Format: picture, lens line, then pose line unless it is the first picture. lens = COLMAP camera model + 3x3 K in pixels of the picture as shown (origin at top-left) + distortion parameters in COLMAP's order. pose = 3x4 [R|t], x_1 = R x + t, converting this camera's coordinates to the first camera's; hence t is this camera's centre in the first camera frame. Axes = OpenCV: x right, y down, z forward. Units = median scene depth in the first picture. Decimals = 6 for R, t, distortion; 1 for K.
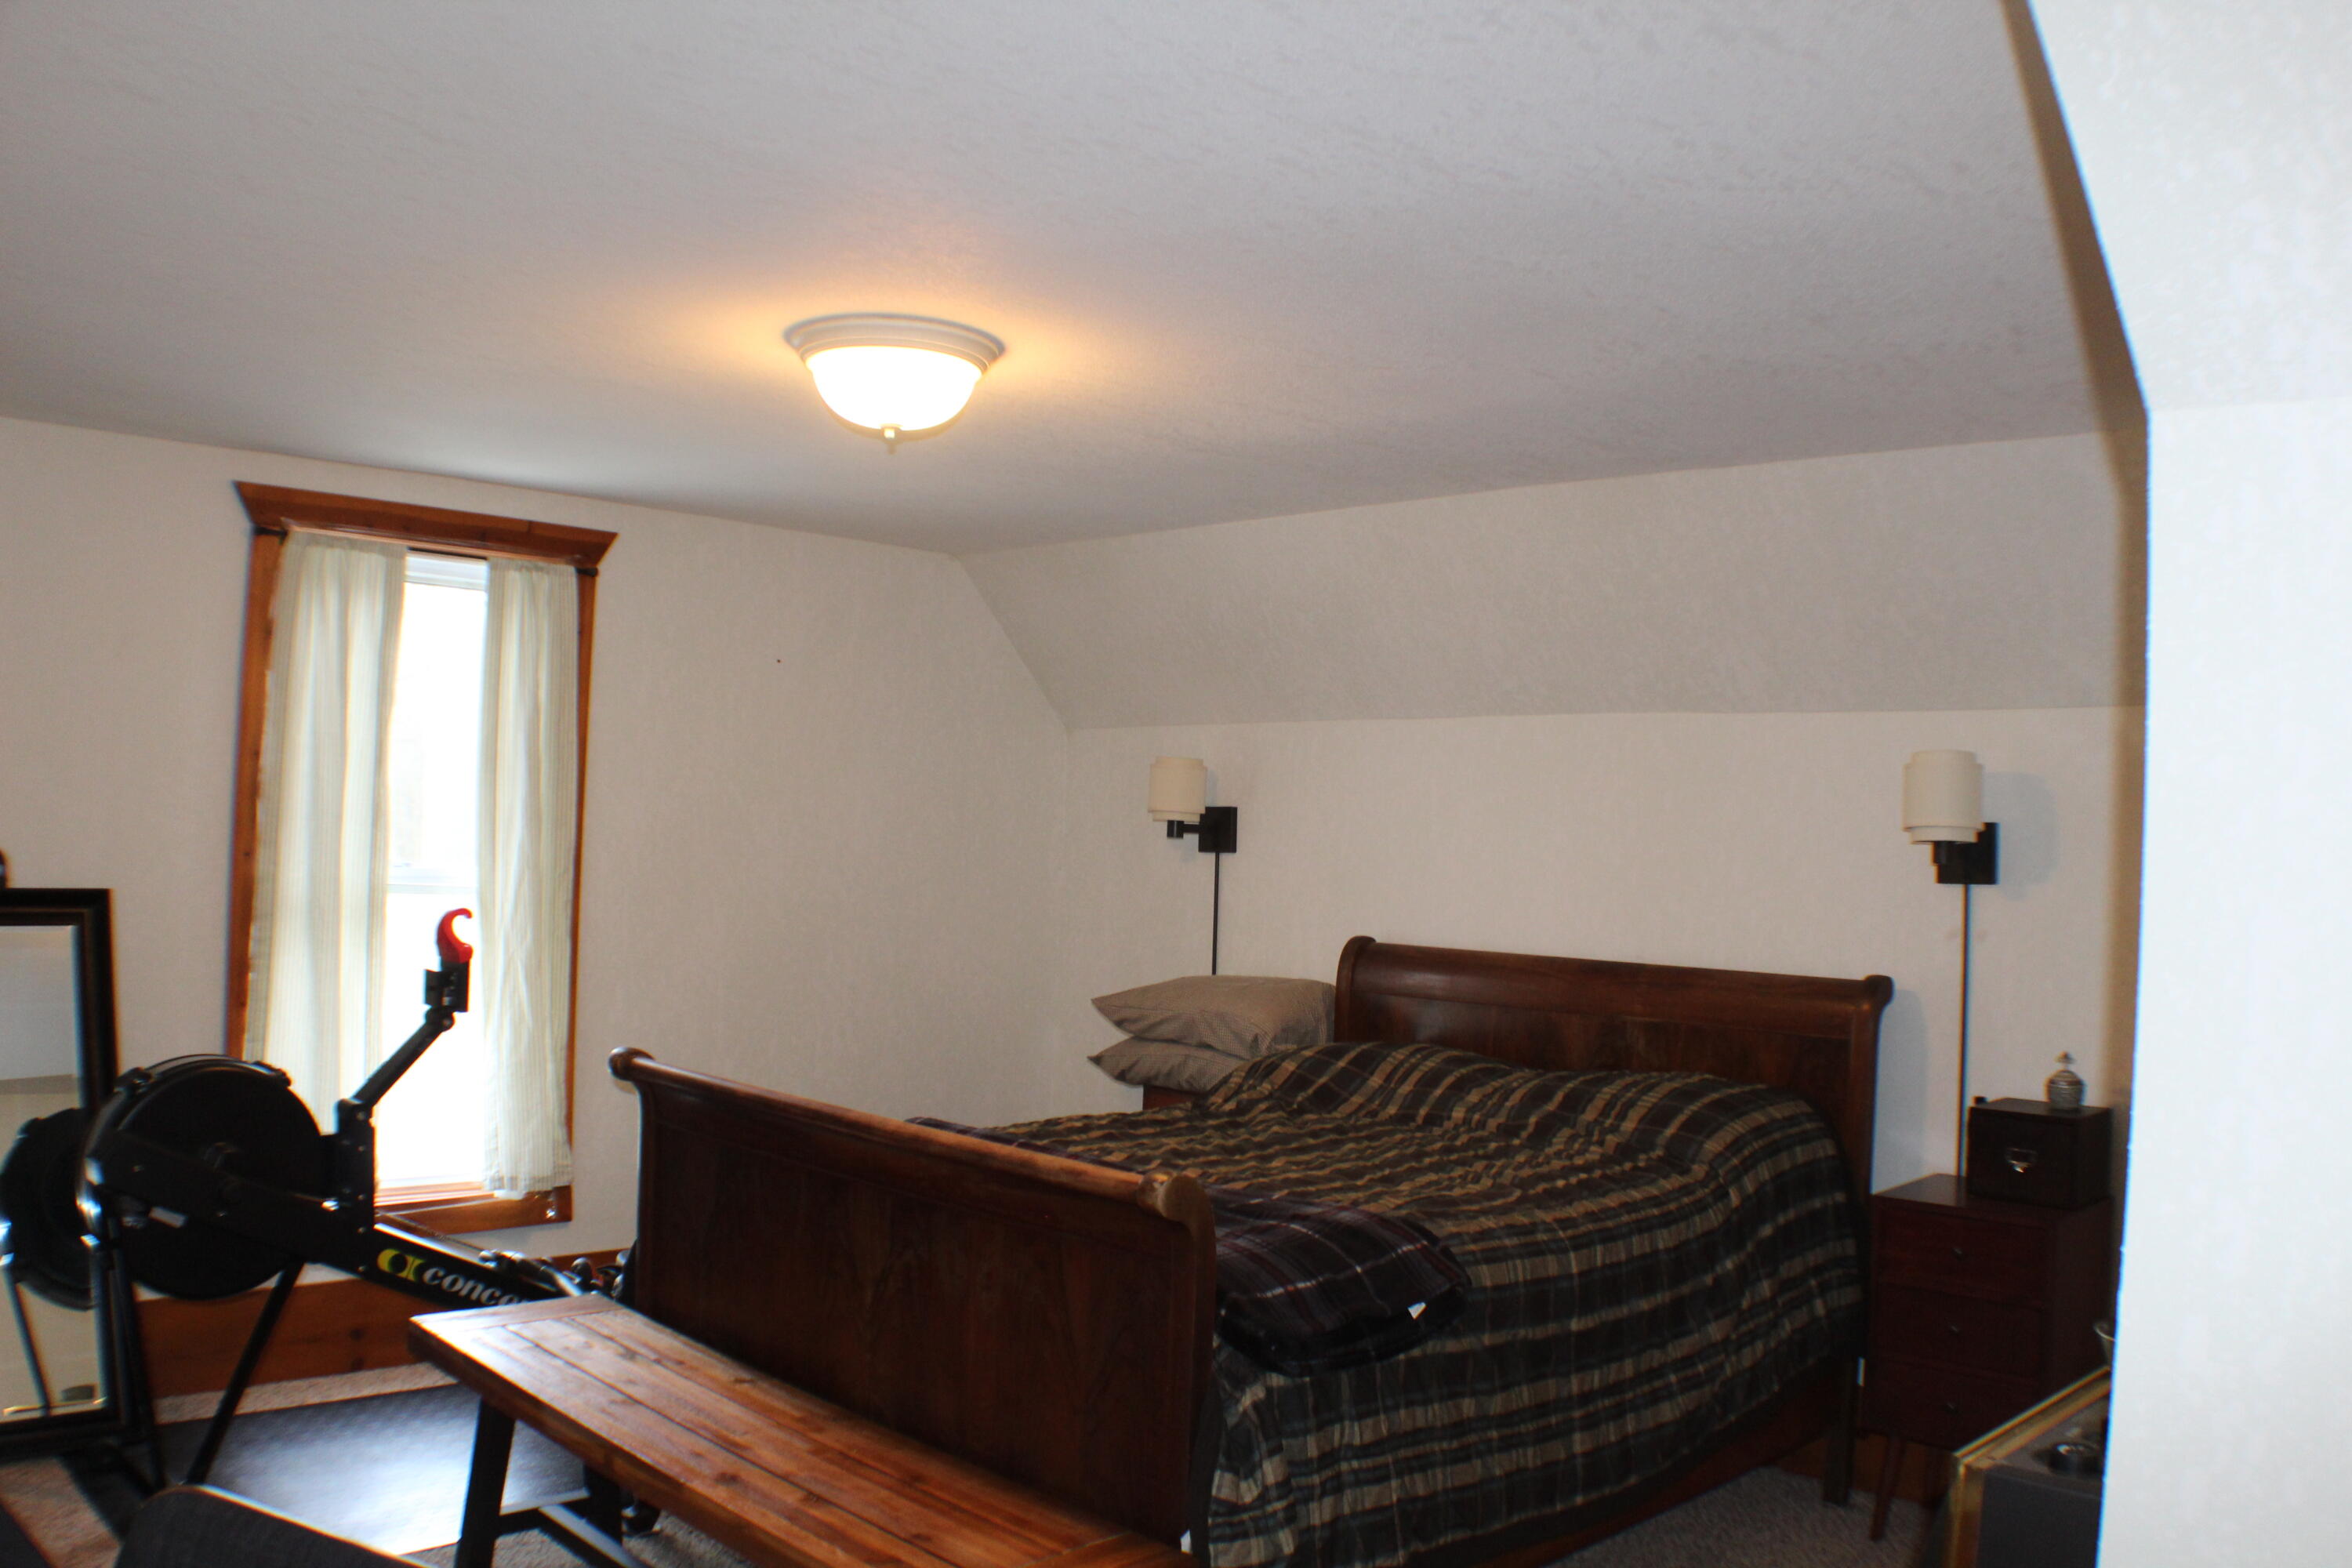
lens RADIAL K [[1931.0, 0, 1213.1], [0, 1931.0, 780.3], [0, 0, 1]] dist [-0.210390, 0.082134]
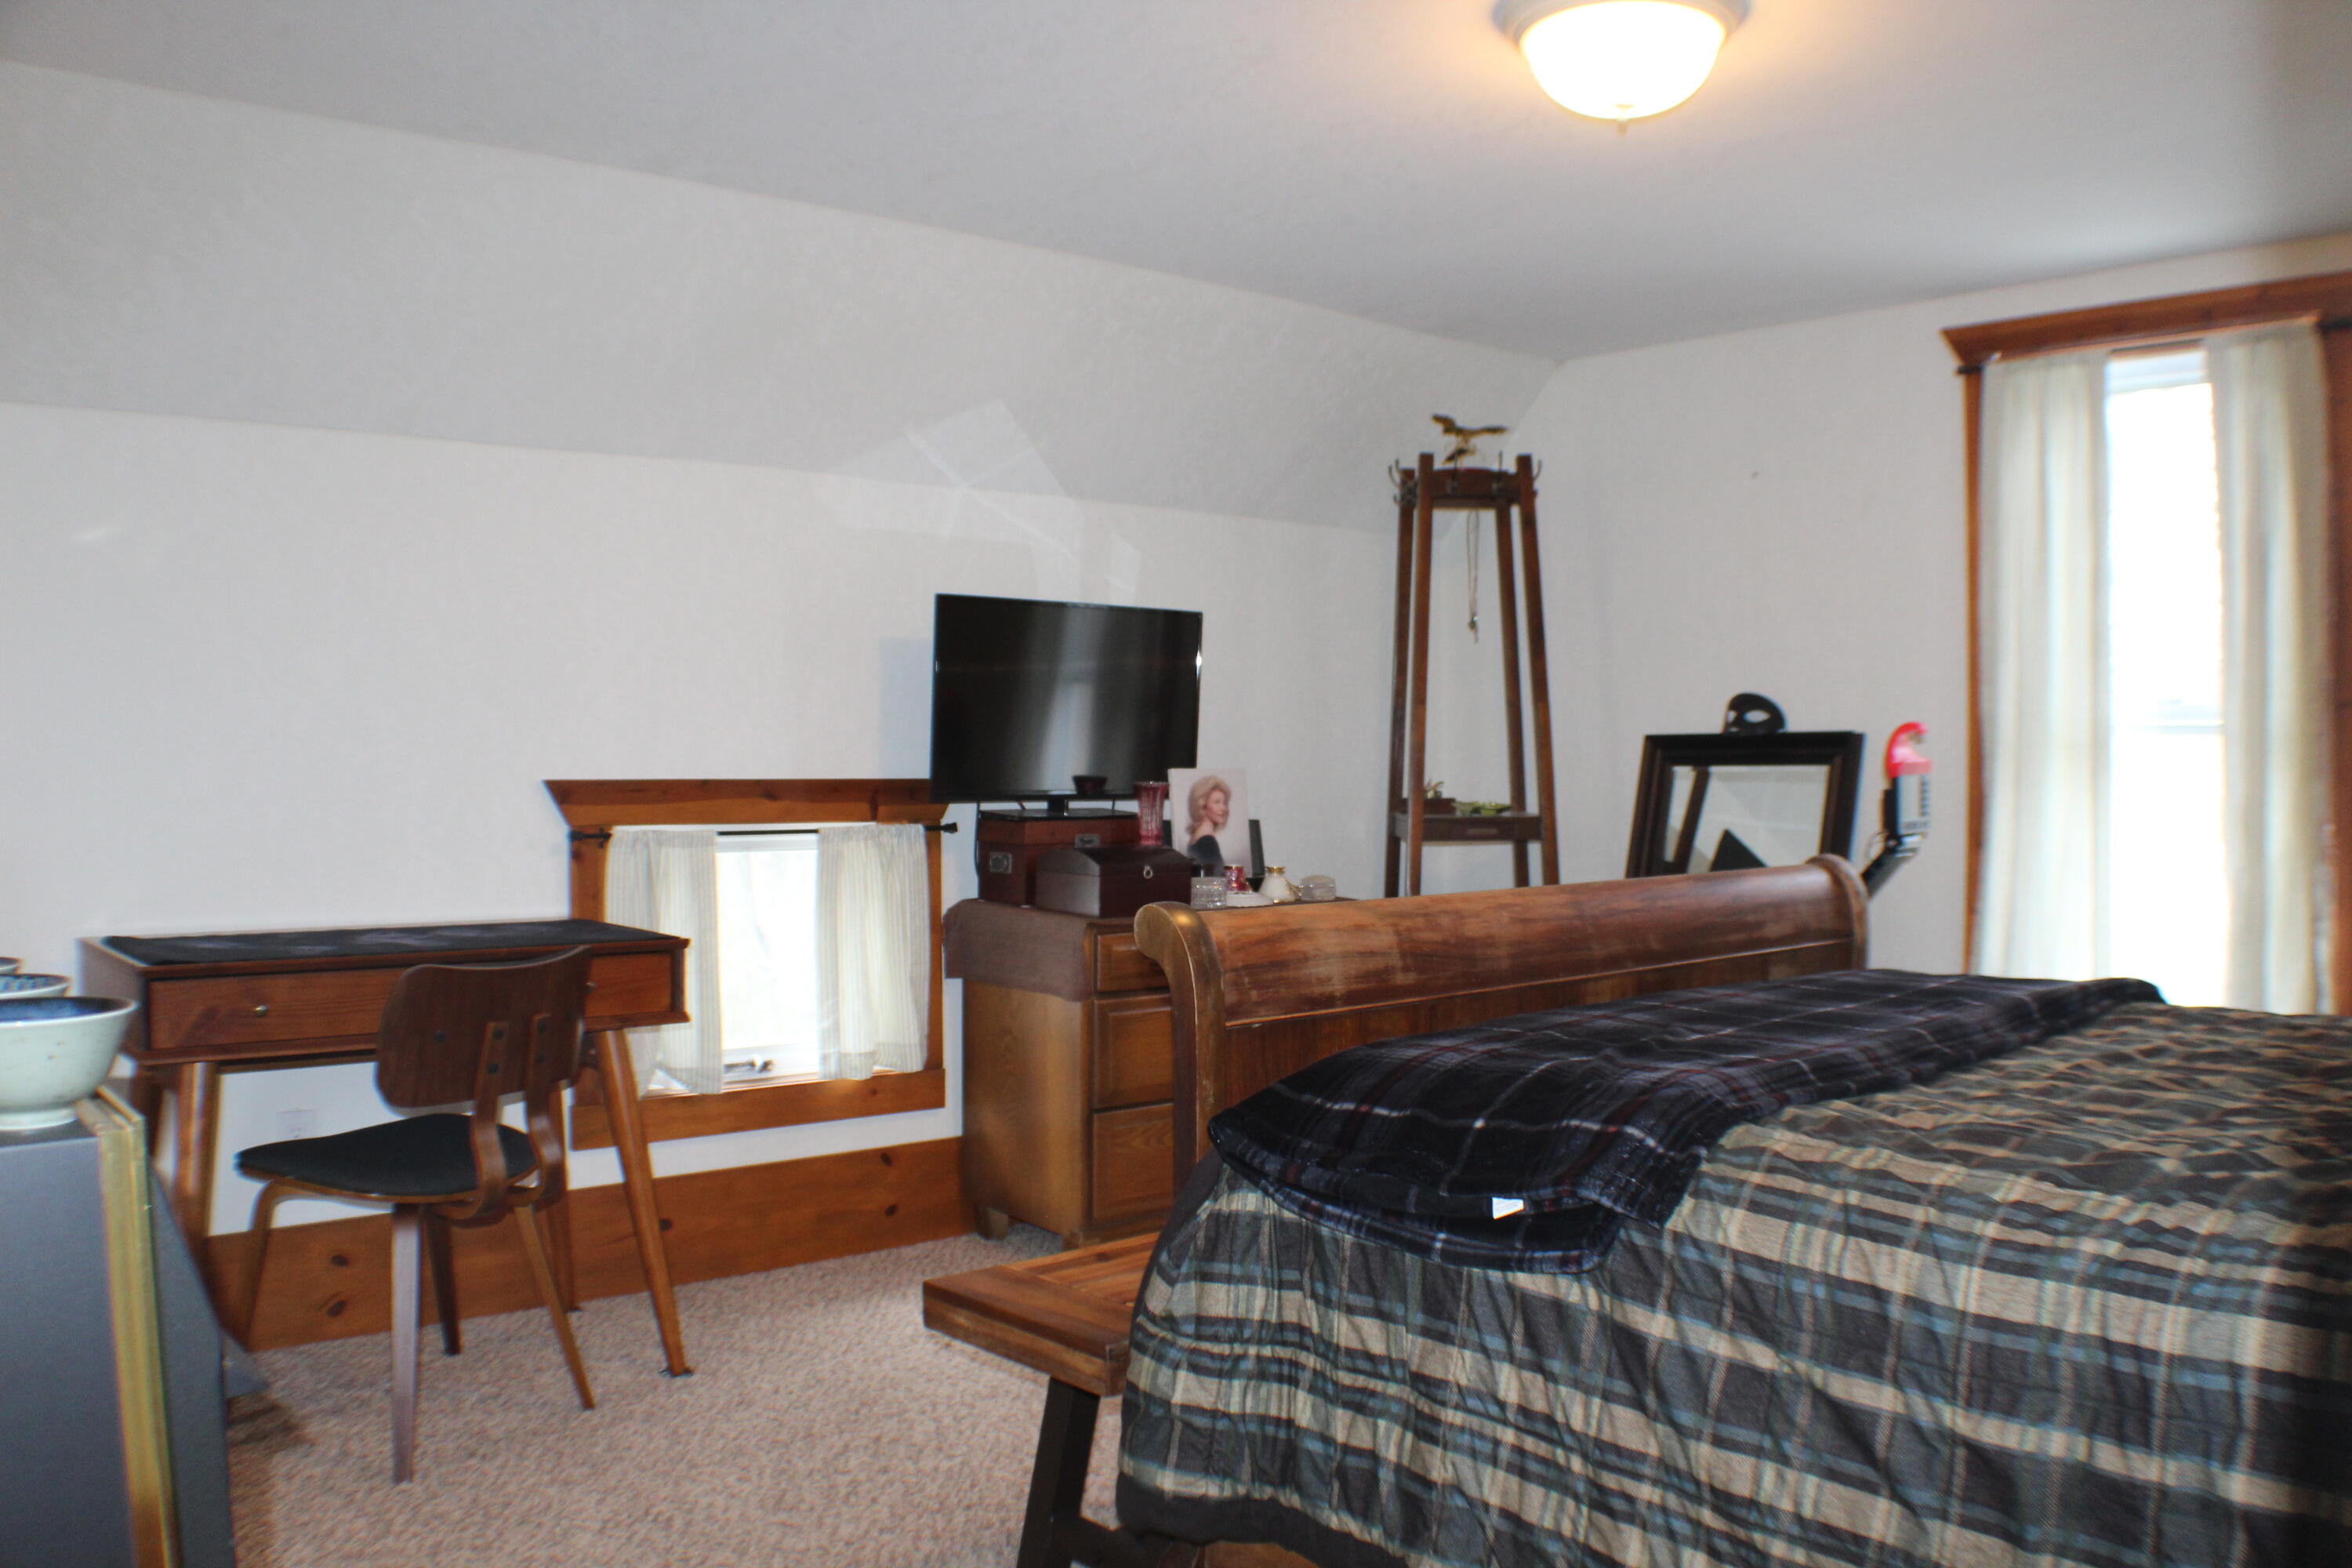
lens RADIAL K [[1988.5, 0, 1176.0], [0, 1988.5, 784.0], [0, 0, 1]] dist [-0.189500, 0.004493]
pose [[-0.081638, -0.016823, -0.996520, 0.577886], [0.030018, 0.999362, -0.019330, 0.101630], [0.996210, -0.031492, -0.081080, 0.683304]]
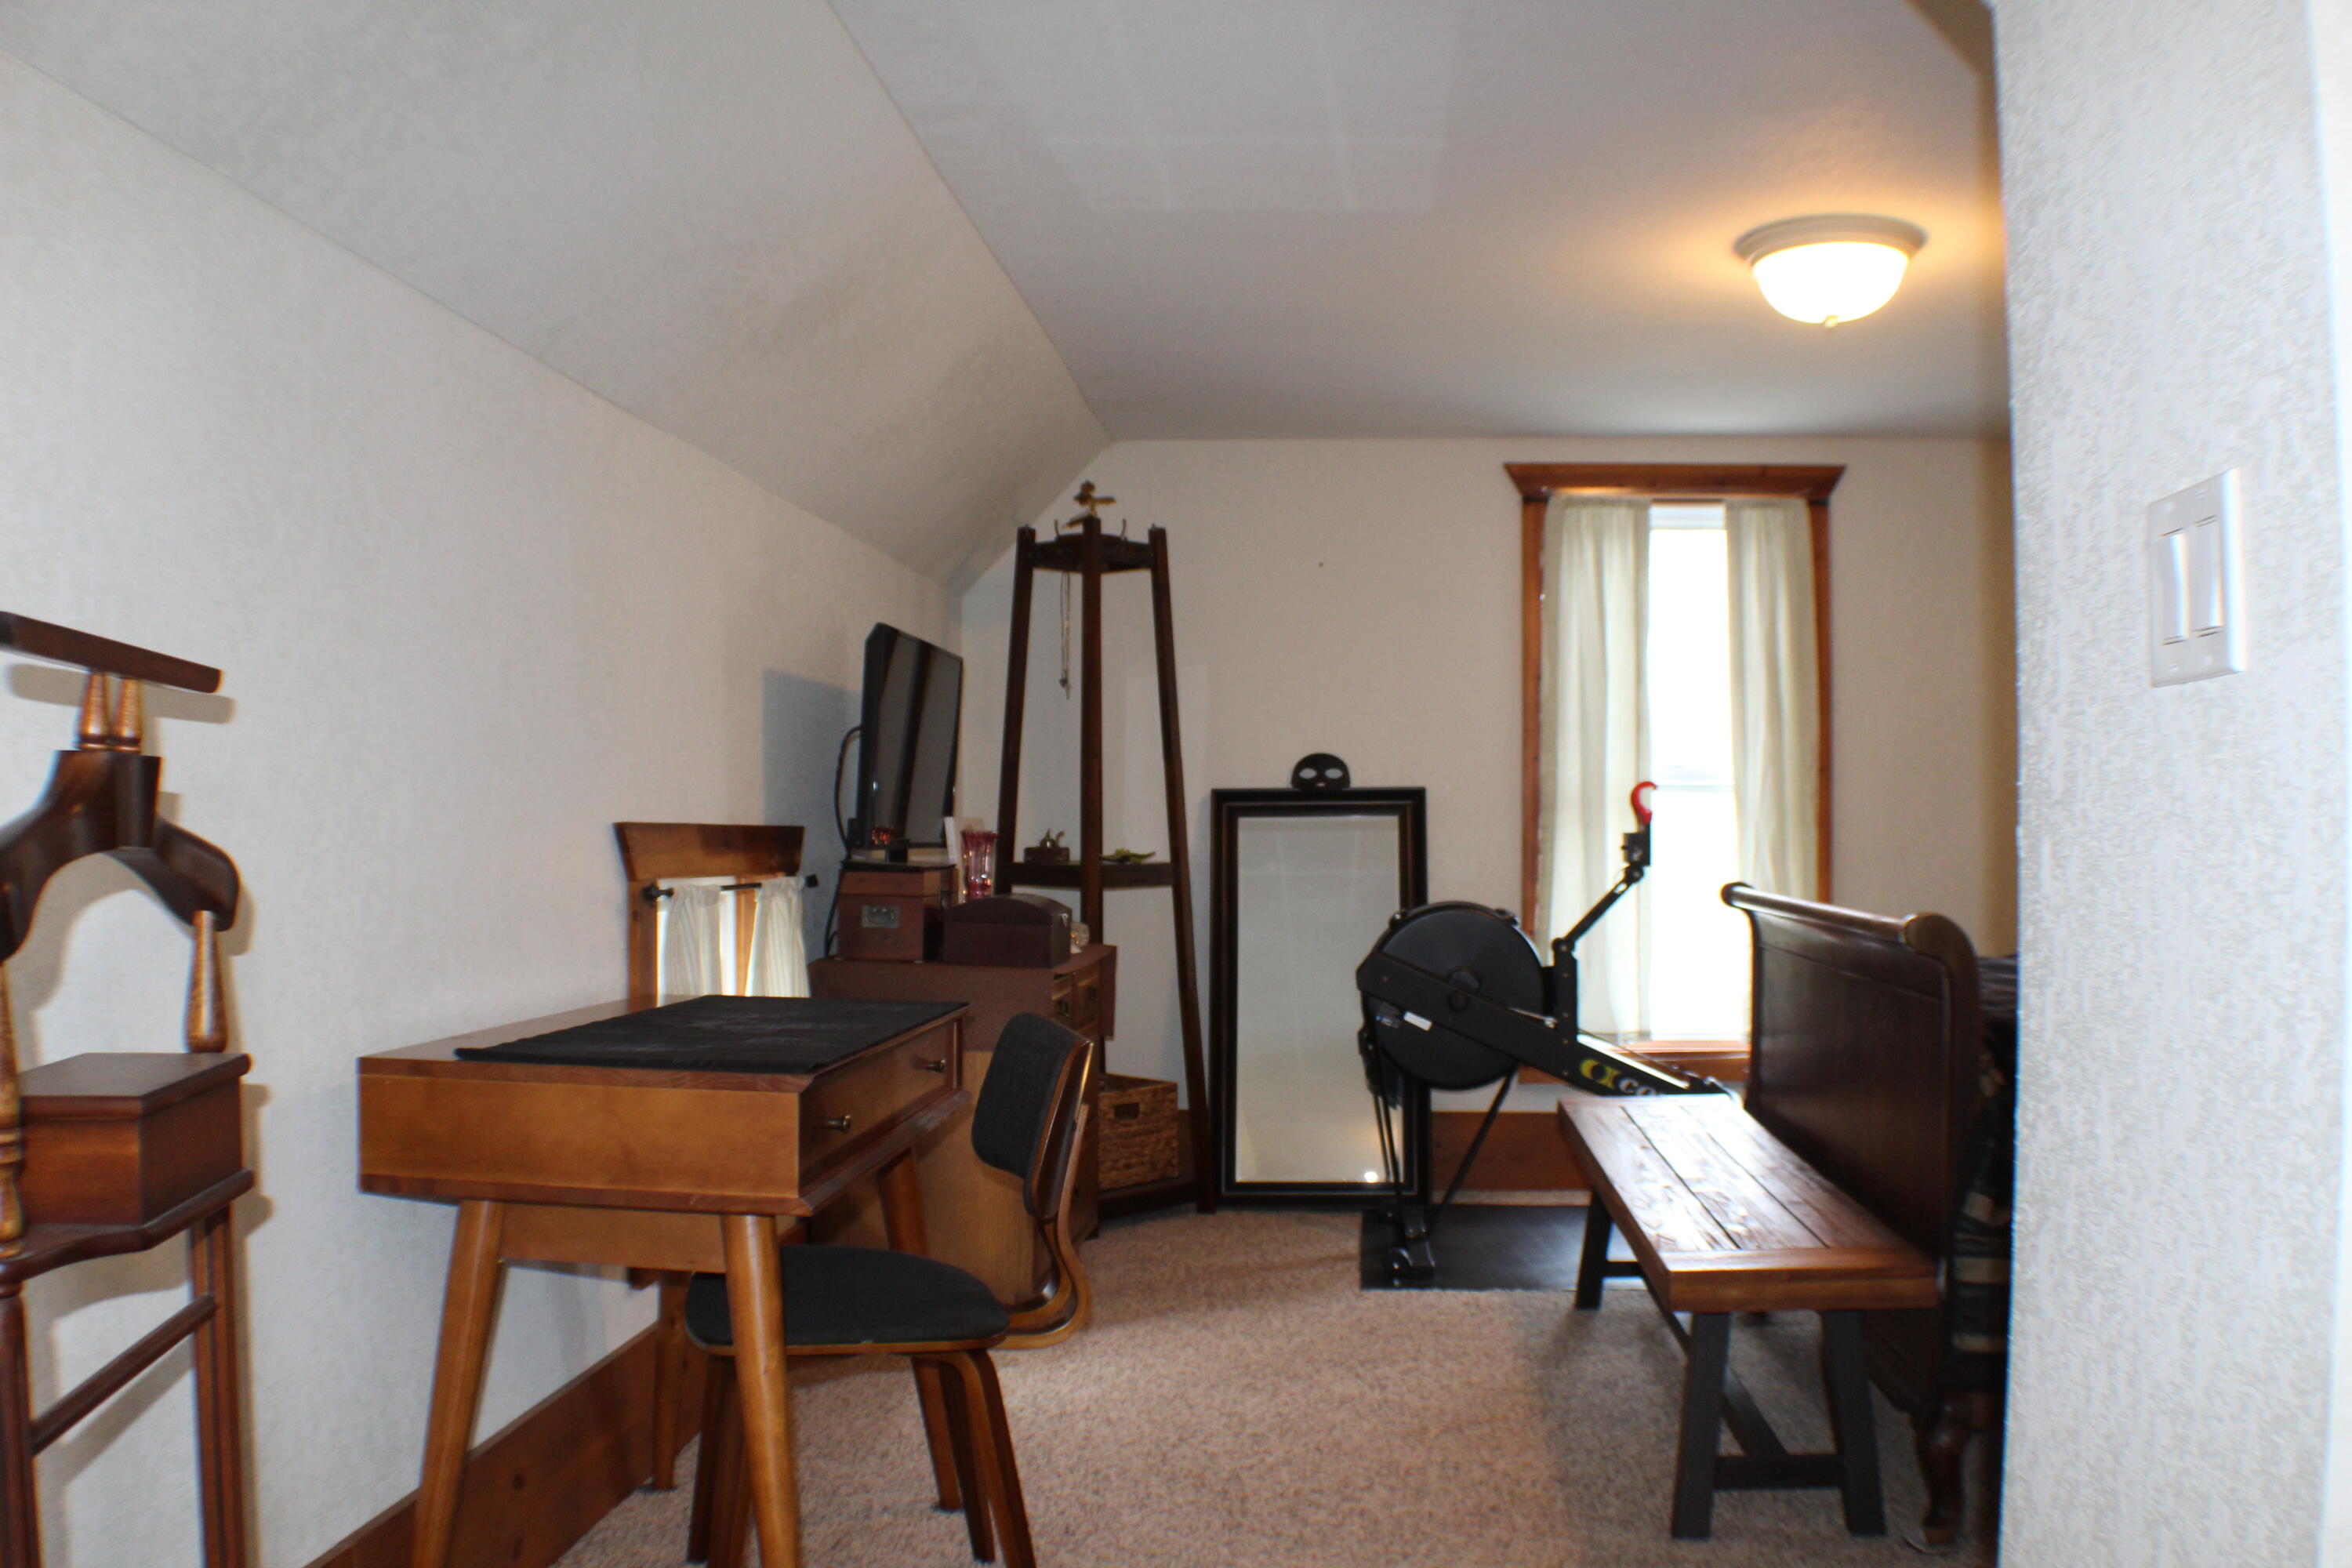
lens RADIAL K [[1931.0, 0, 1213.1], [0, 1931.0, 780.3], [0, 0, 1]] dist [-0.210390, 0.082134]
pose [[0.654184, -0.047574, -0.754838, 0.335957], [0.043032, 0.998744, -0.025653, 0.083994], [0.755110, -0.015701, 0.655410, -0.026474]]
